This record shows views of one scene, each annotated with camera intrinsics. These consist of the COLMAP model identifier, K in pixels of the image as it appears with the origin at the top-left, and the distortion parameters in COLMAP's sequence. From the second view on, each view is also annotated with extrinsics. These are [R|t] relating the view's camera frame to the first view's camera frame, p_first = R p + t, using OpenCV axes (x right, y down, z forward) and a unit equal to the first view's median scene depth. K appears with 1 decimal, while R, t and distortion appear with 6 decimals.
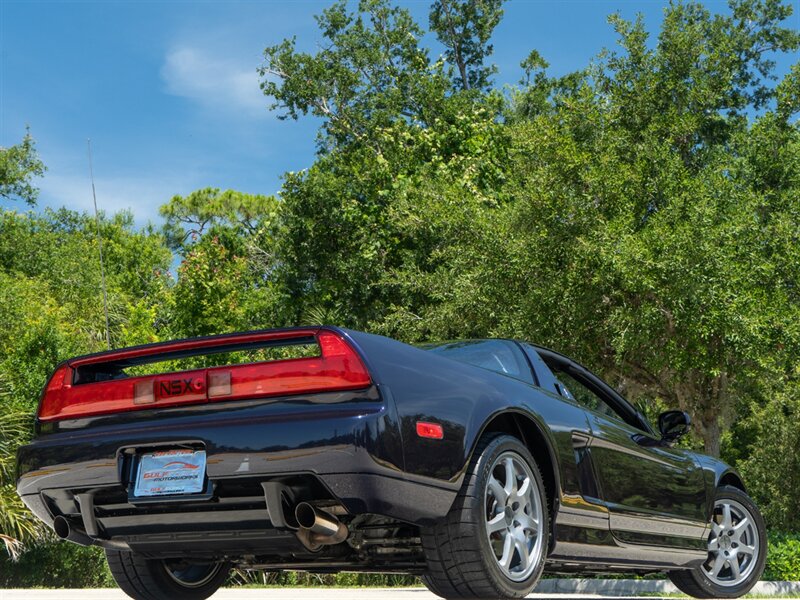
lens RADIAL K [[1410.6, 0, 391.1], [0, 1410.6, 291.8], [0, 0, 1]] dist [0.017605, 0.111691]
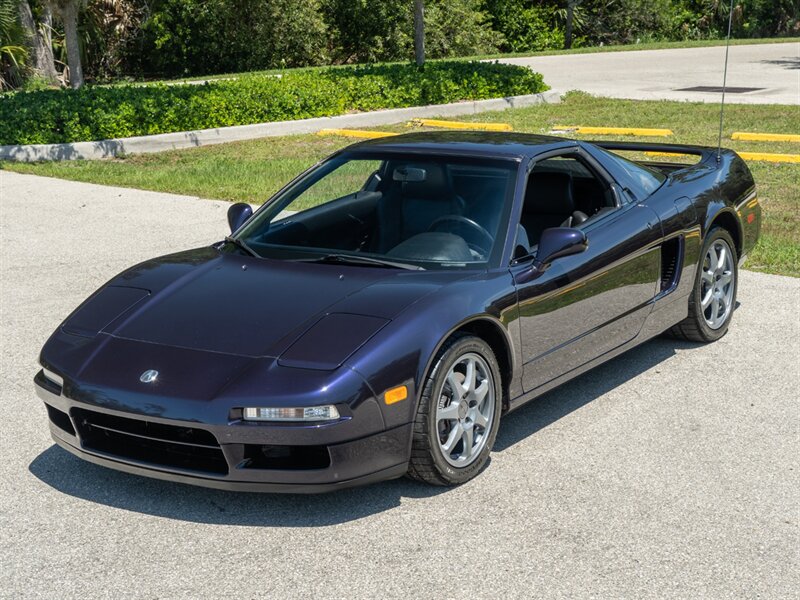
lens RADIAL K [[1499.8, 0, 423.2], [0, 1499.8, 296.8], [0, 0, 1]] dist [0.030317, 0.013449]
pose [[0.954279, -0.090354, 0.284934, 0.068276], [-0.031117, 0.918016, 0.395322, -0.105472], [-0.297293, -0.386114, 0.873232, -0.171032]]
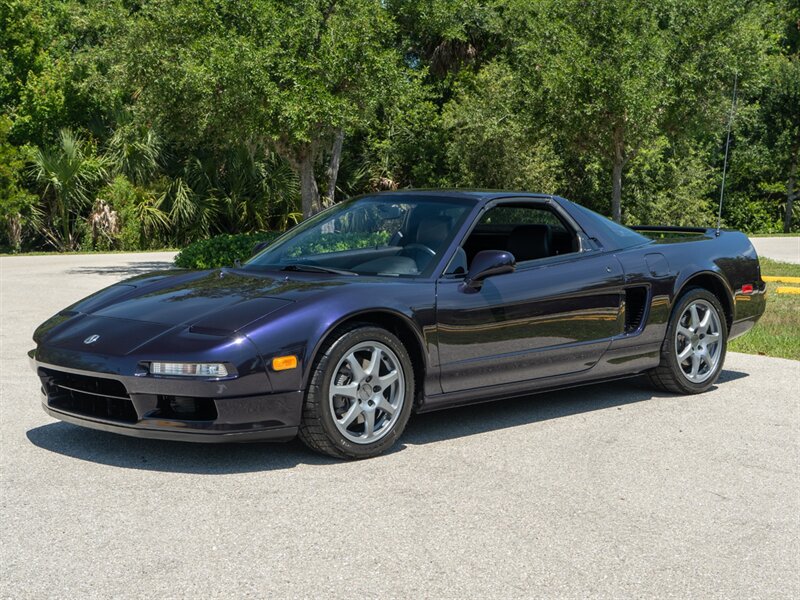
lens RADIAL K [[1309.2, 0, 416.5], [0, 1309.2, 285.4], [0, 0, 1]] dist [0.014379, 0.039097]
pose [[0.996577, -0.010161, 0.082039, 0.123088], [-0.012292, 0.963172, 0.268605, -0.079354], [-0.081747, -0.268694, 0.959750, -0.187955]]
